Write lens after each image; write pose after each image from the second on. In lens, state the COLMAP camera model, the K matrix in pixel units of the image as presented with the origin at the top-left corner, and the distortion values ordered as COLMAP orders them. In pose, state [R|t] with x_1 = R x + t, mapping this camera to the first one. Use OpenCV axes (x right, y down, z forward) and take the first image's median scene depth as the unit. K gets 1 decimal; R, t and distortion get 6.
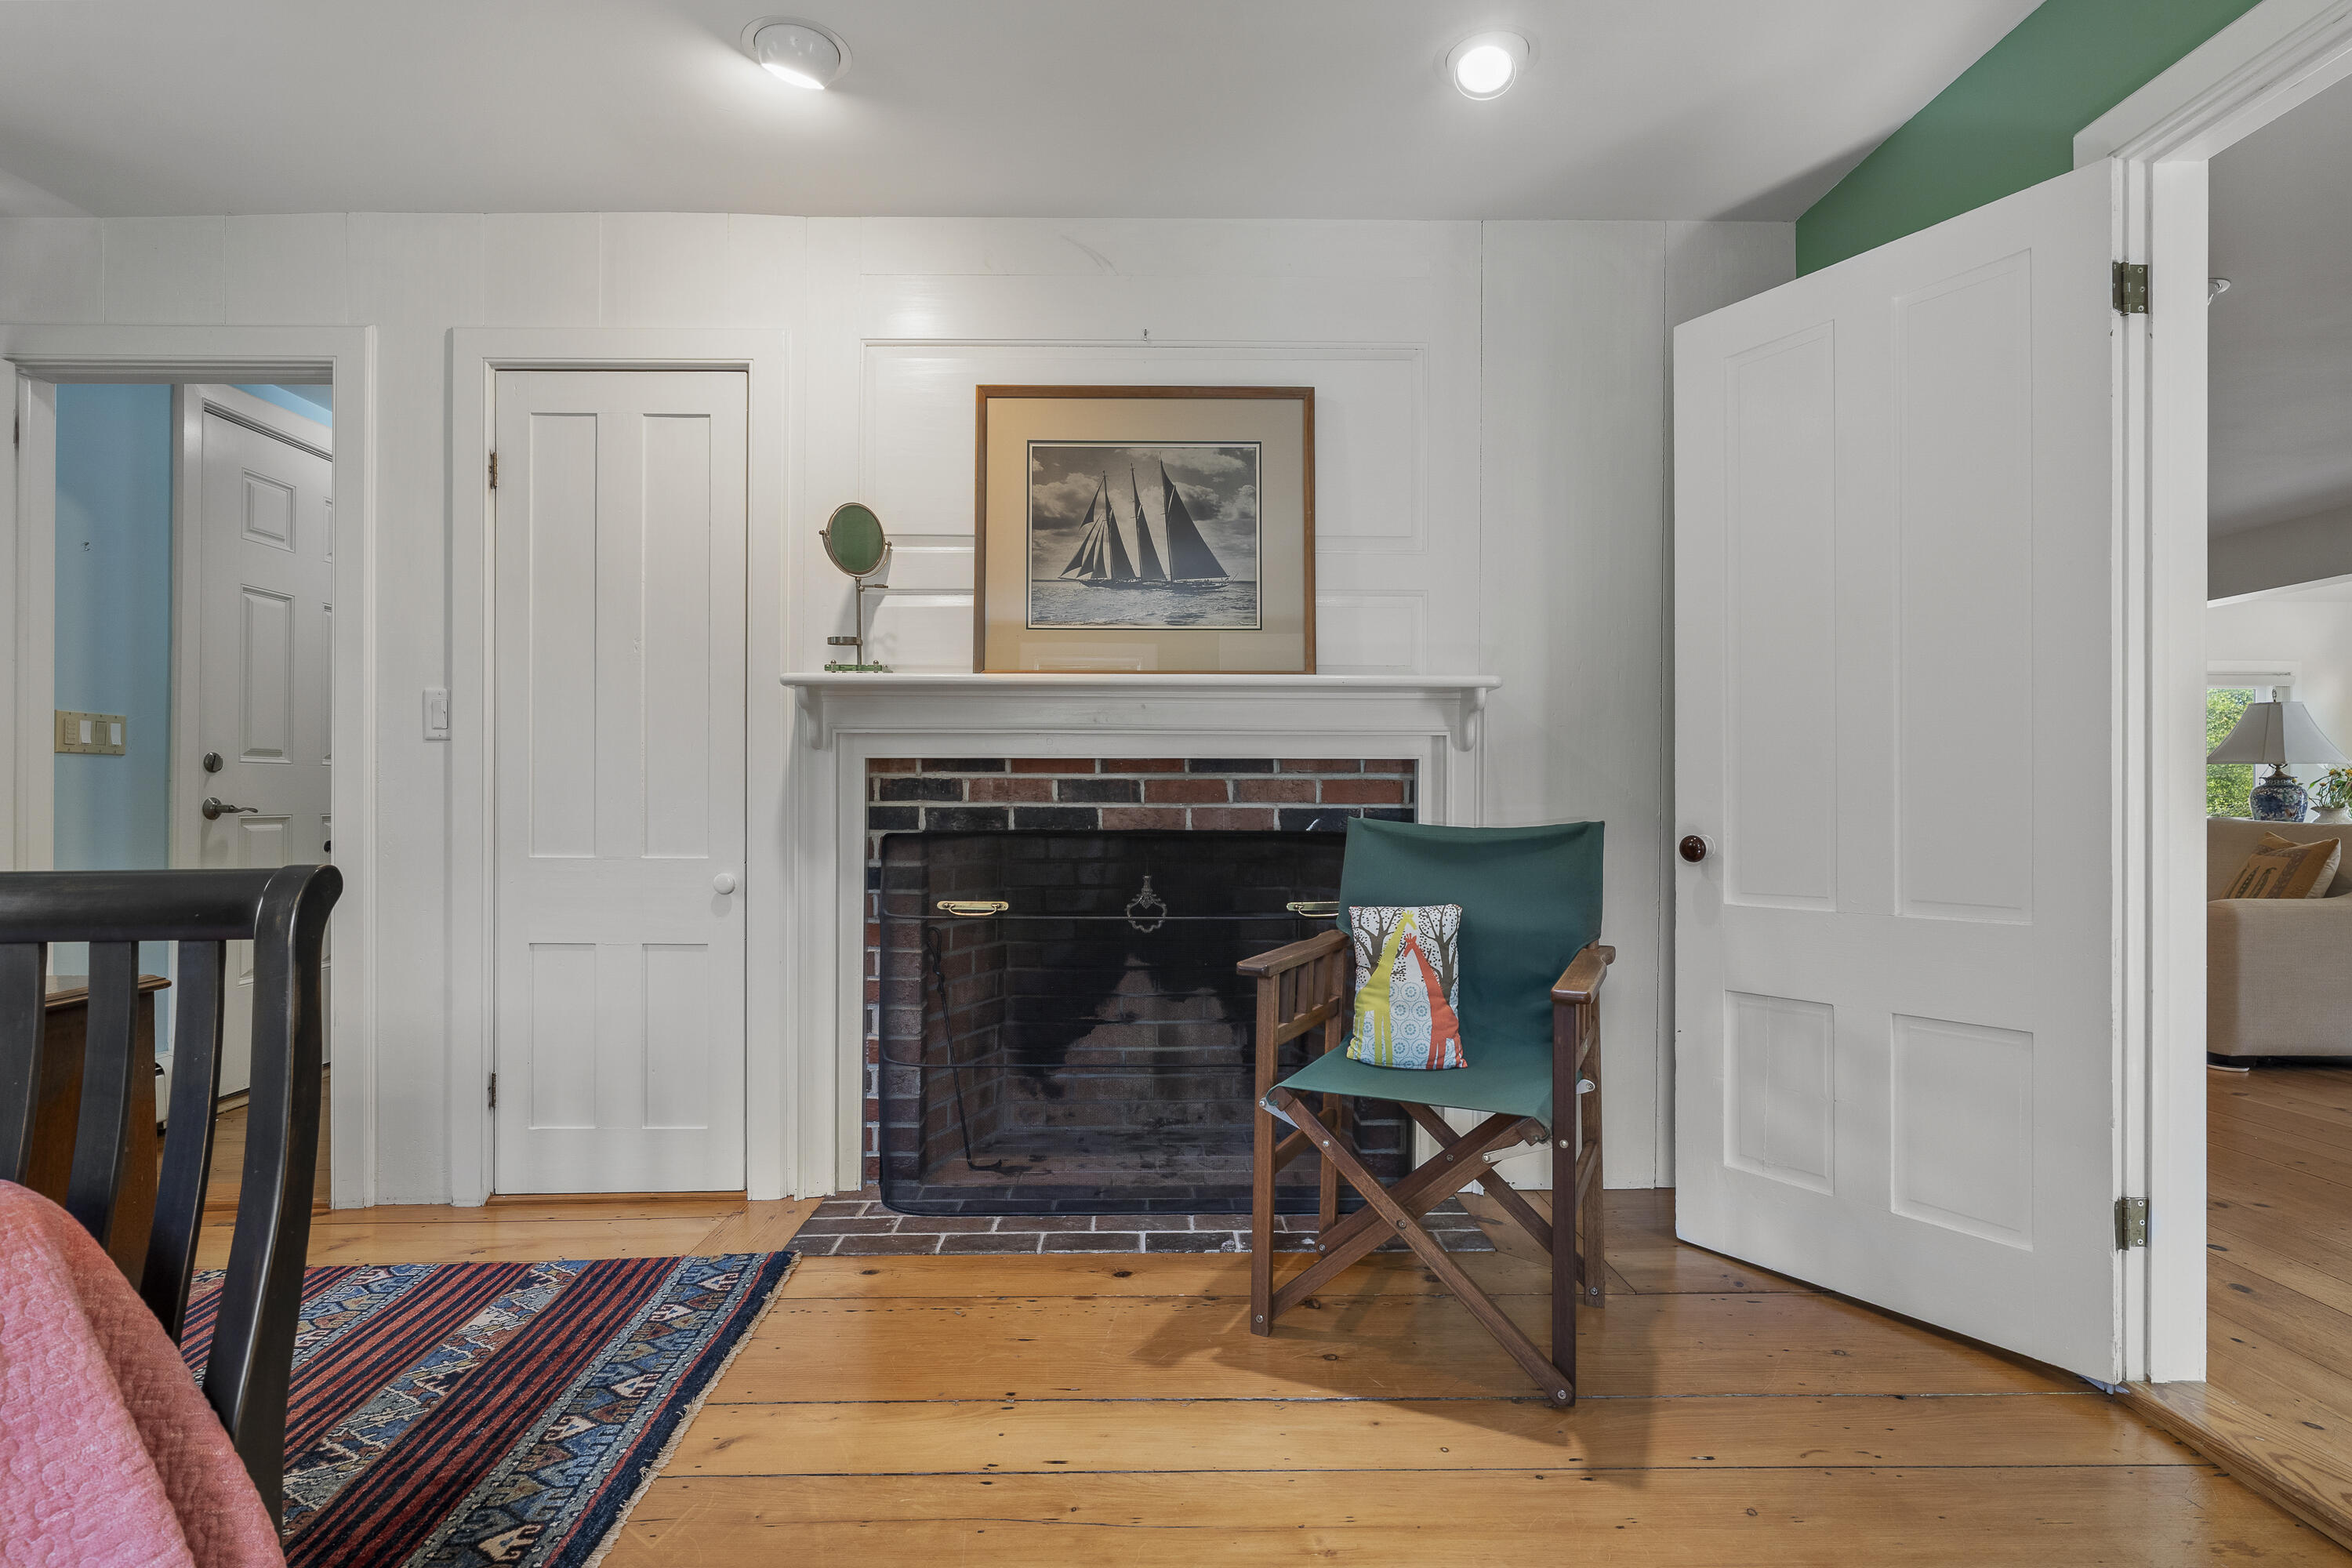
lens RADIAL K [[1157.2, 0, 1177.4], [0, 1157.2, 791.9], [0, 0, 1]] dist [-0.003652, -0.000360]
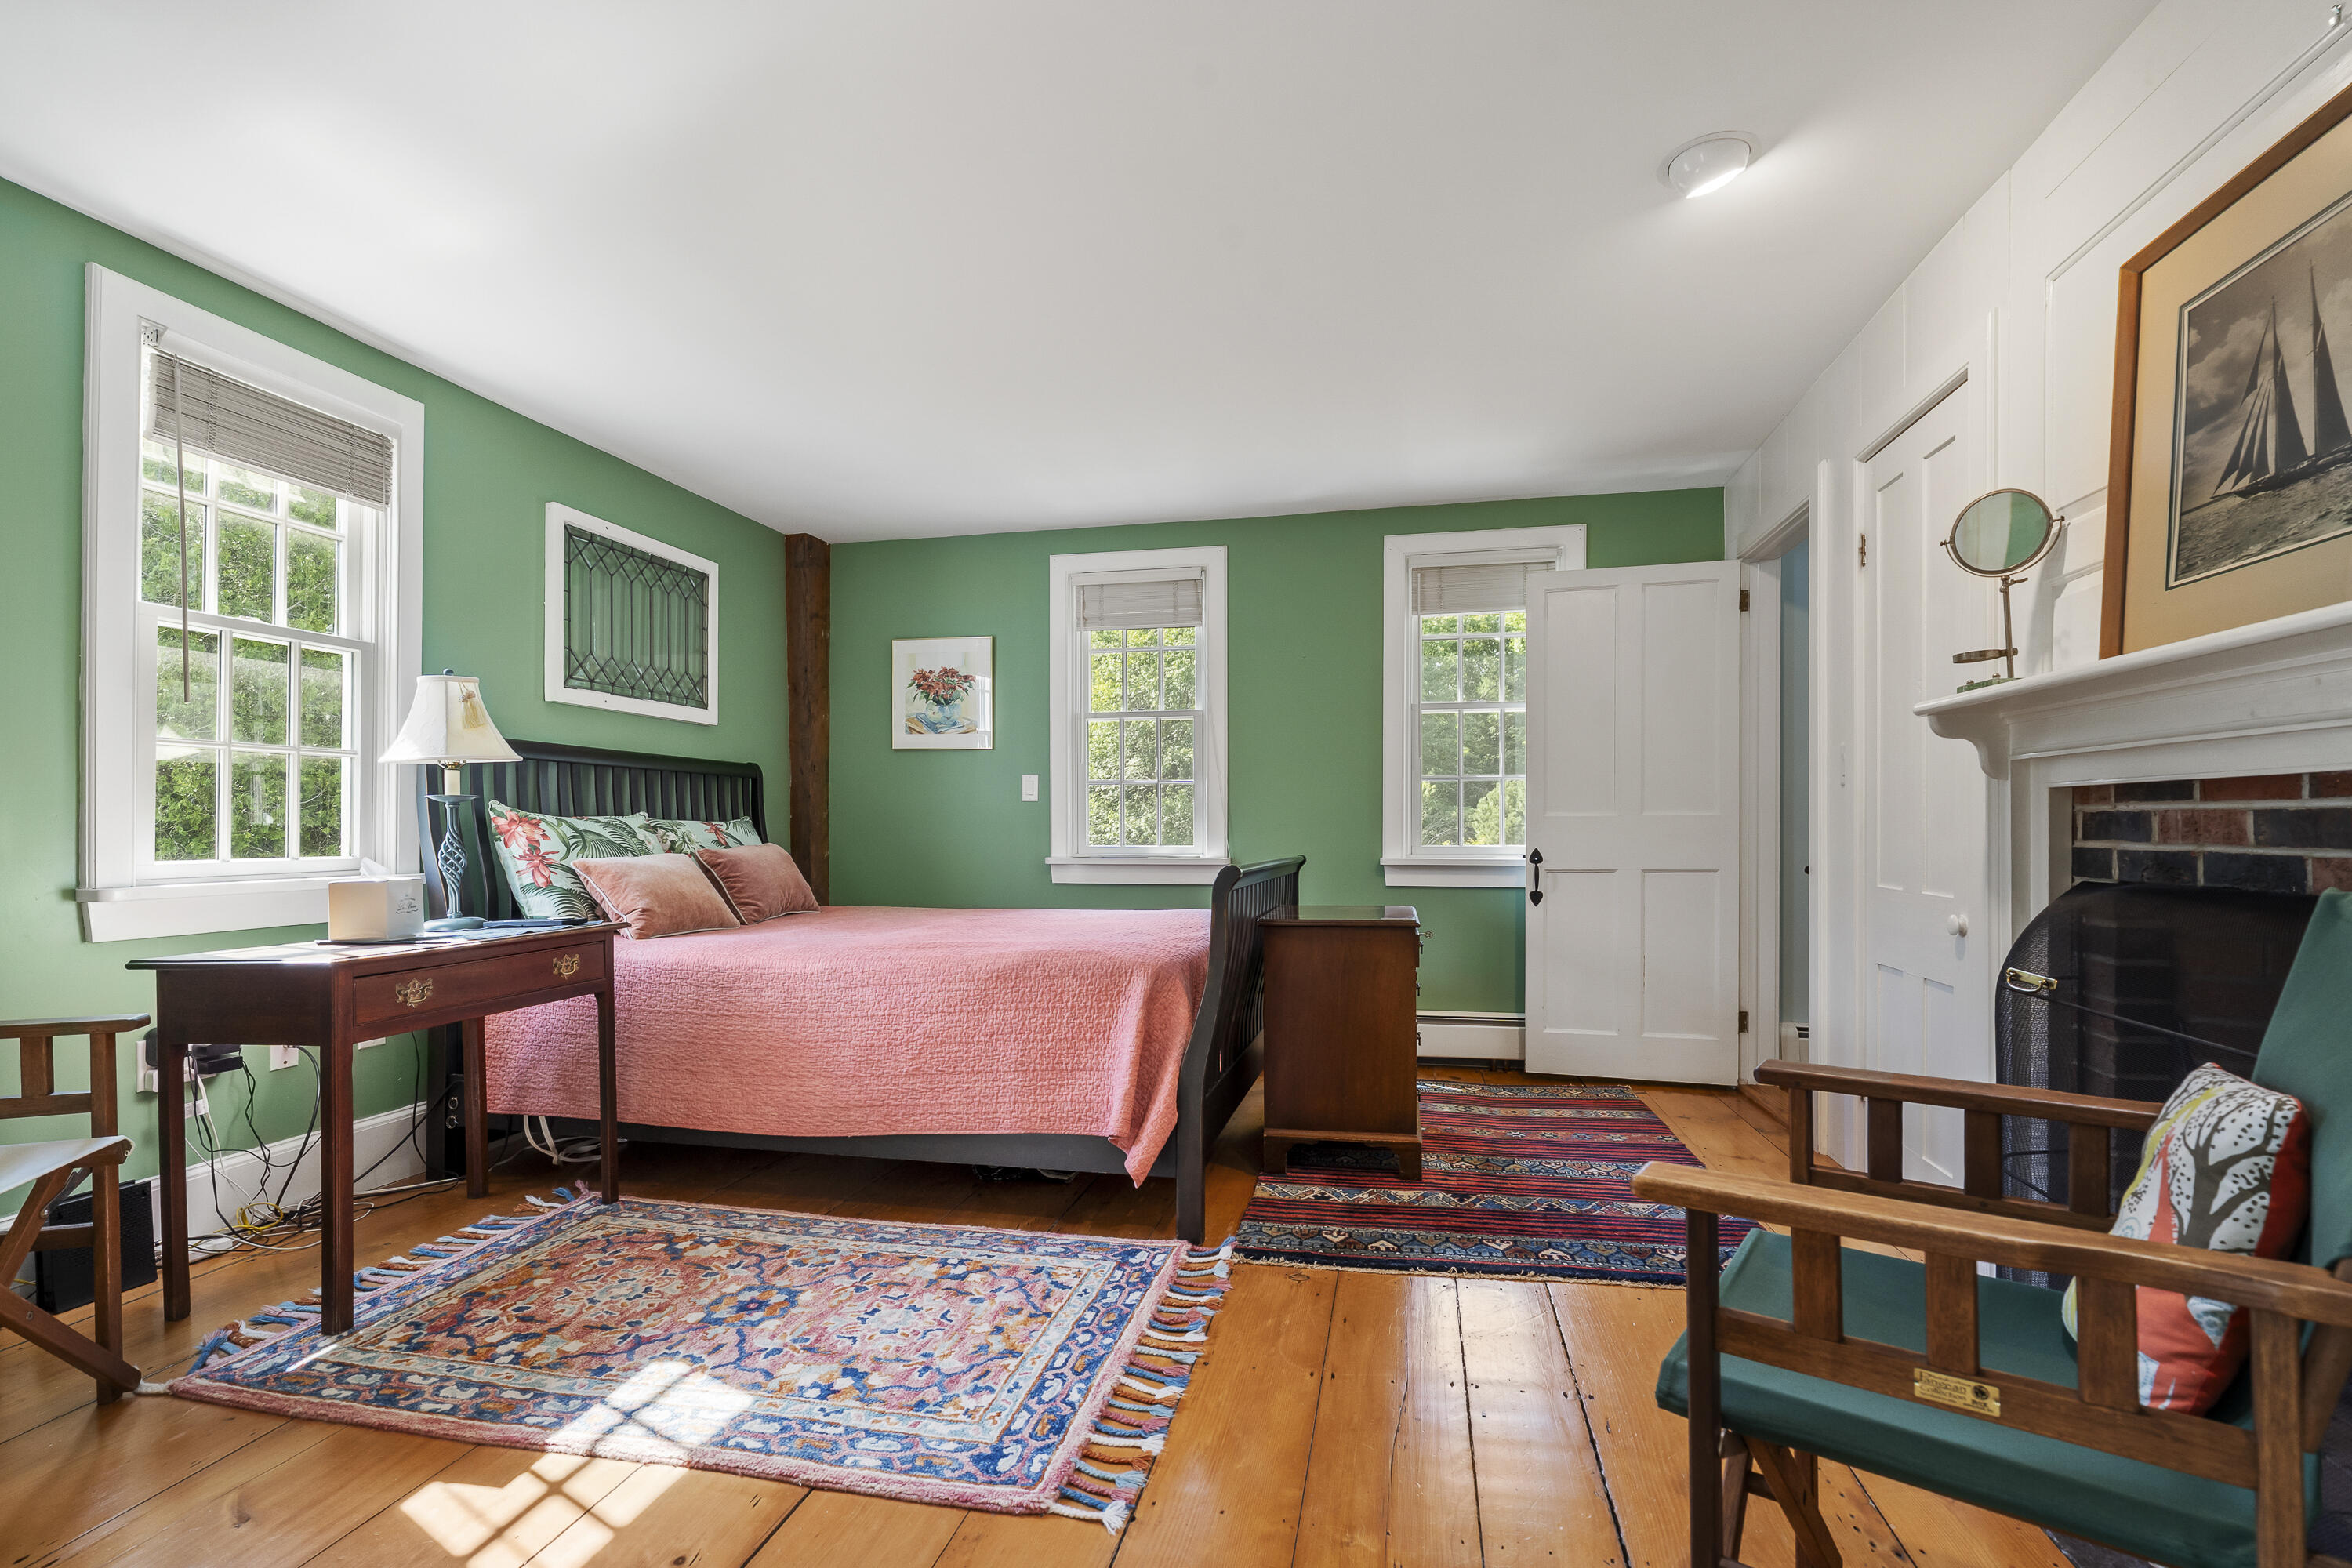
lens RADIAL K [[1110.1, 0, 1179.4], [0, 1110.1, 801.3], [0, 0, 1]] dist [-0.001106, 0.000069]
pose [[-0.246137, -0.020830, -0.969011, 0.629147], [0.006814, 0.999707, -0.023221, -0.005571], [0.969211, -0.012318, -0.245923, 0.587496]]
